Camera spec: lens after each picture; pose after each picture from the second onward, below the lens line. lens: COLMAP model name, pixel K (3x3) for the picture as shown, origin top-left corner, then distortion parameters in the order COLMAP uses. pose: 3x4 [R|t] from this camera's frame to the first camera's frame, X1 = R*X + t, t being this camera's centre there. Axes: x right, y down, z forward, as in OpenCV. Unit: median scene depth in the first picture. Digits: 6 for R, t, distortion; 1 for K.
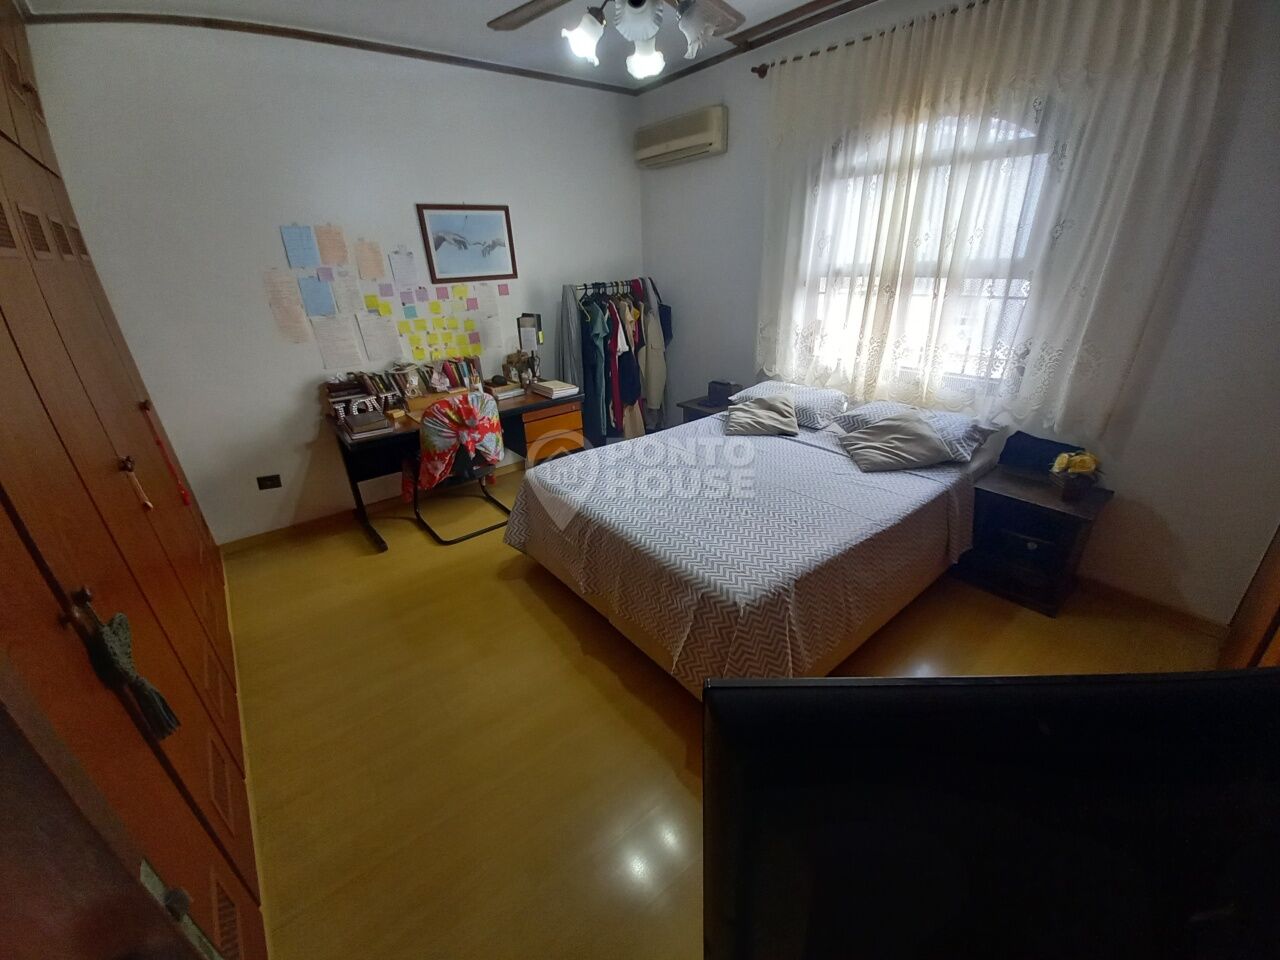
lens RADIAL K [[504.5, 0, 636.6], [0, 504.5, 476.7], [0, 0, 1]] dist [-0.003514, -0.003924]
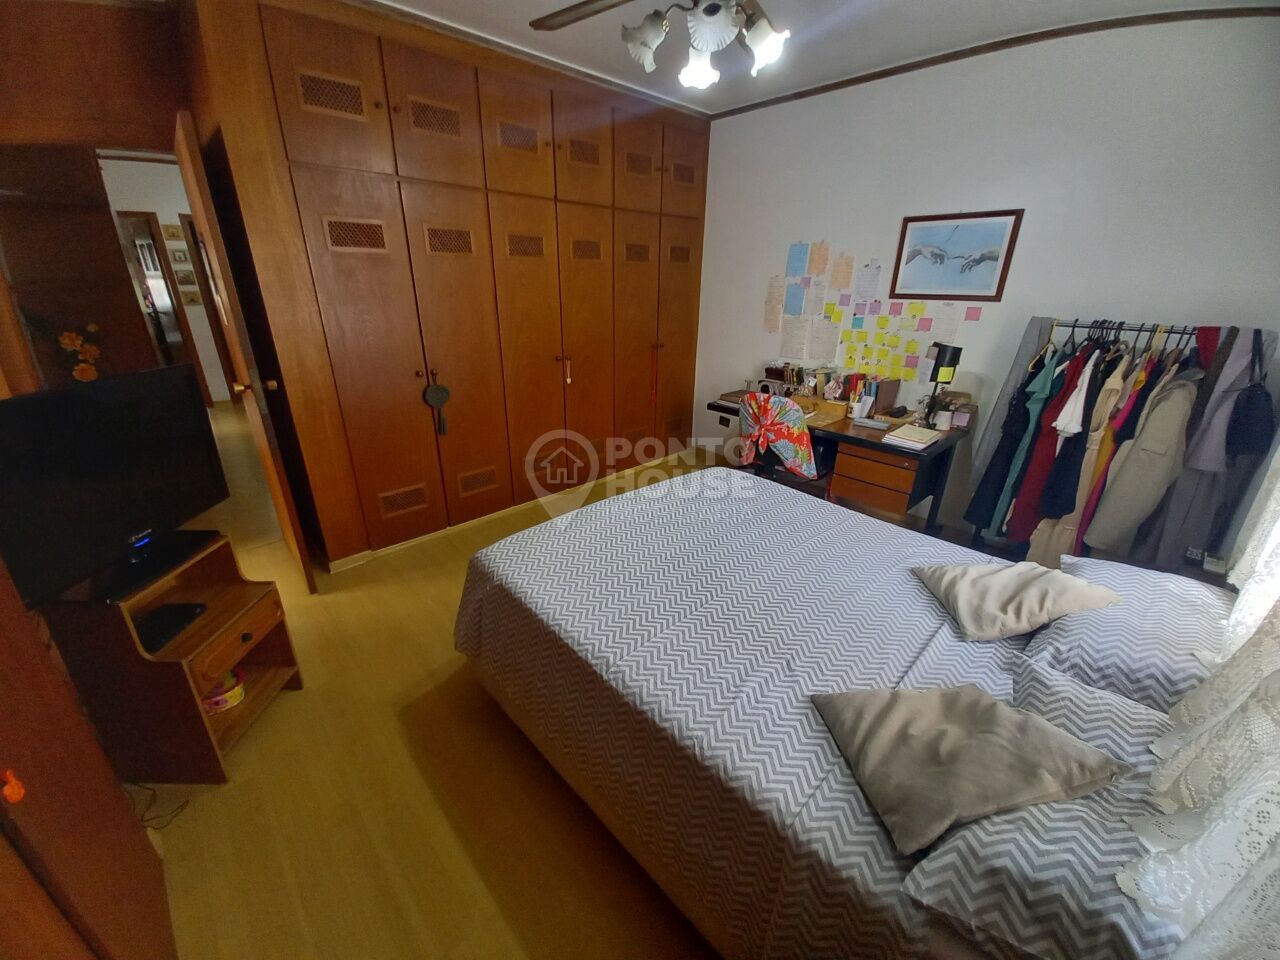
lens RADIAL K [[504.5, 0, 630.4], [0, 504.5, 478.1], [0, 0, 1]] dist [-0.003514, -0.003924]
pose [[0.069762, 0.401995, -0.912980, 0.585216], [-0.412354, 0.844981, 0.340546, -0.214190], [0.908349, 0.352714, 0.224712, 0.448803]]
